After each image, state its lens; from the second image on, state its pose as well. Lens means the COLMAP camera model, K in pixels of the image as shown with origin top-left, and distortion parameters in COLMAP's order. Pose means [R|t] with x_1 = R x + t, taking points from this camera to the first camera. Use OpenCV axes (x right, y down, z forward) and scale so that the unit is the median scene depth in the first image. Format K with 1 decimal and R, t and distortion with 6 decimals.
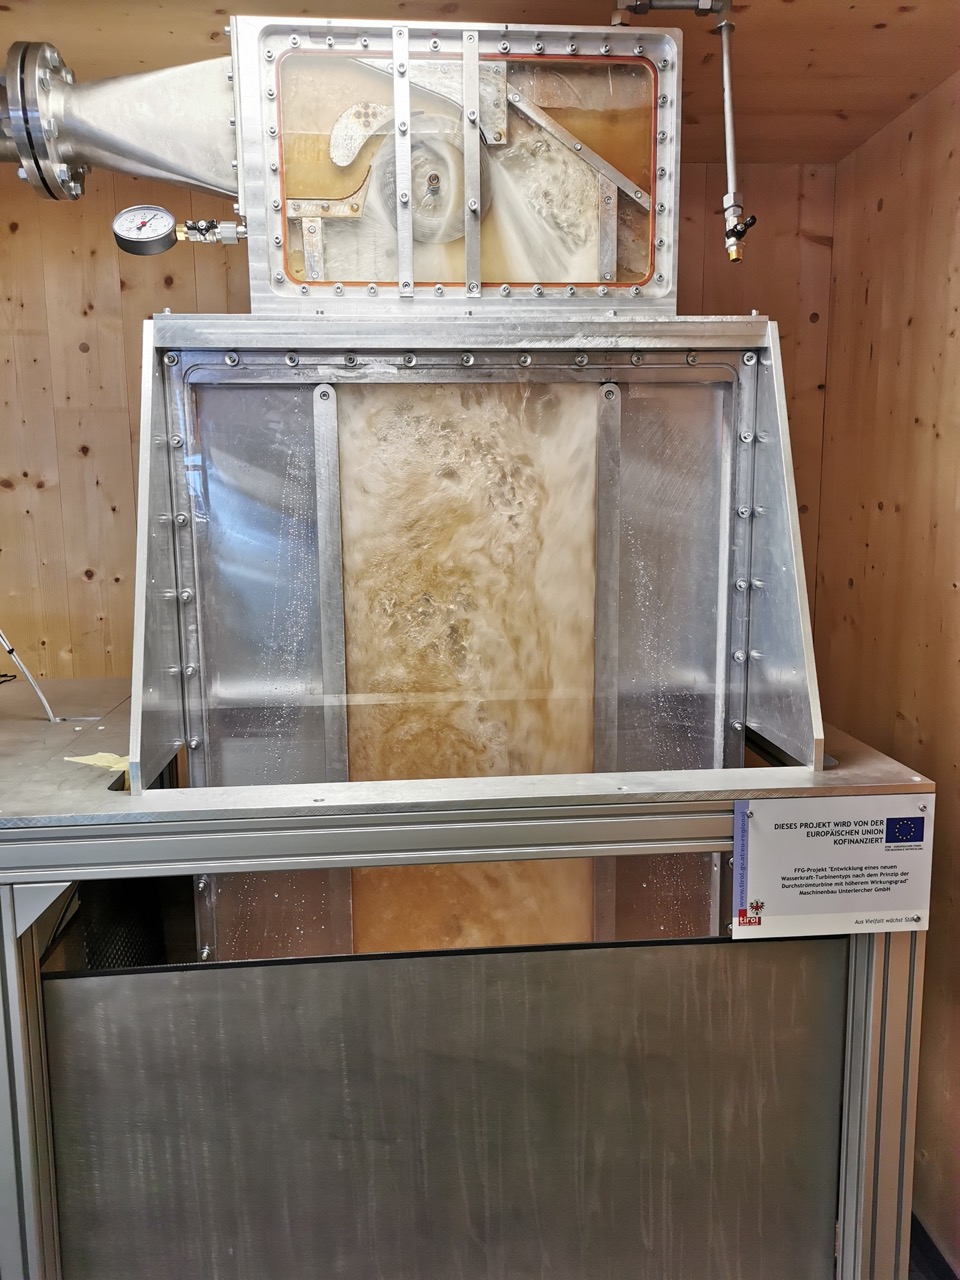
lens RADIAL K [[983.9, 0, 482.1], [0, 983.9, 636.0], [0, 0, 1]] dist [0.015907, -0.005064]
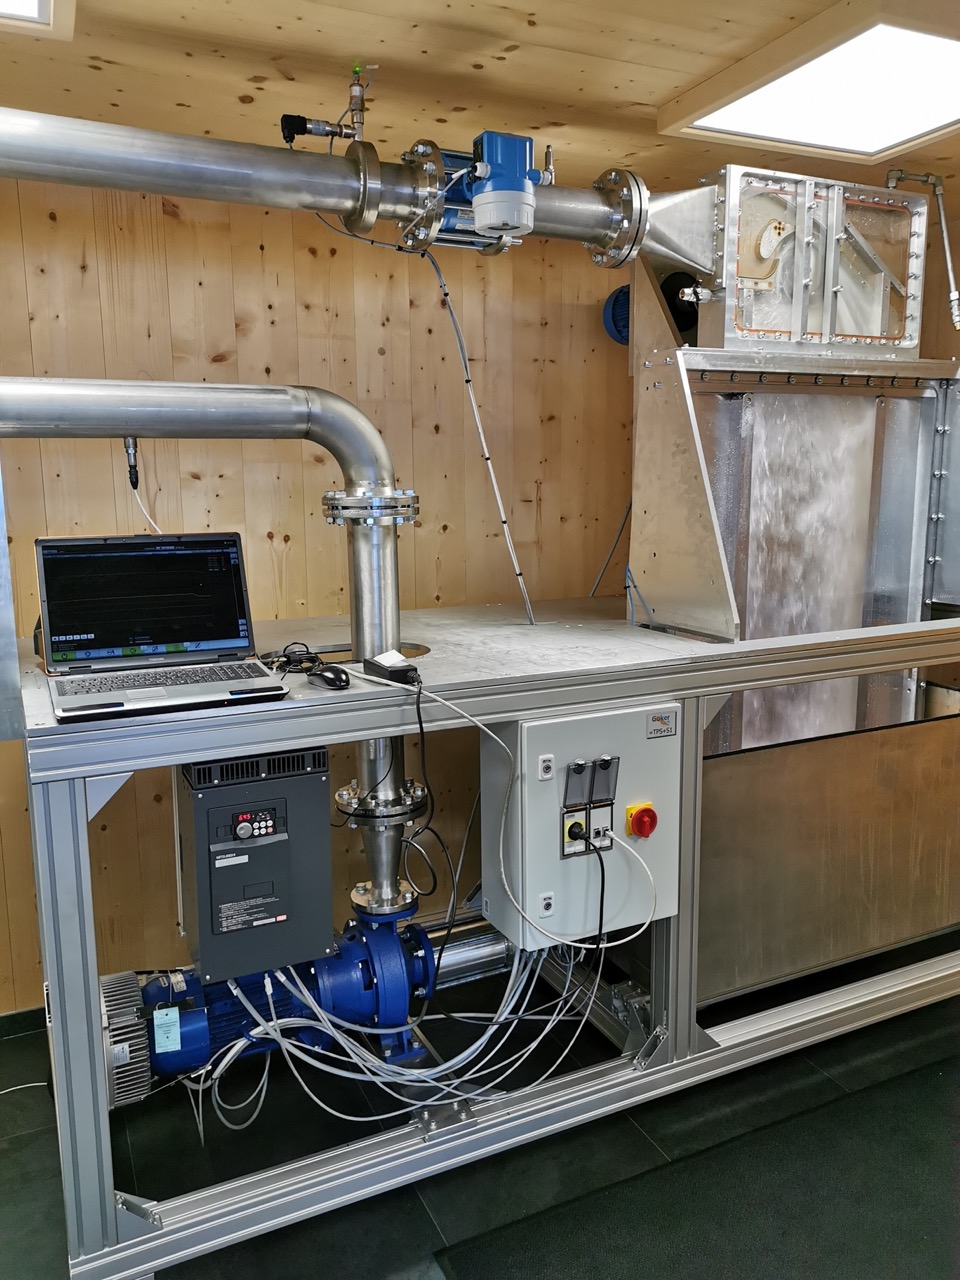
lens RADIAL K [[983.9, 0, 477.9], [0, 983.9, 641.6], [0, 0, 1]] dist [0.015907, -0.005064]
pose [[0.934458, -0.056586, 0.351549, -1.156159], [0.053165, 0.998398, 0.019385, 0.092238], [-0.352082, 0.000576, 0.935969, -0.339077]]
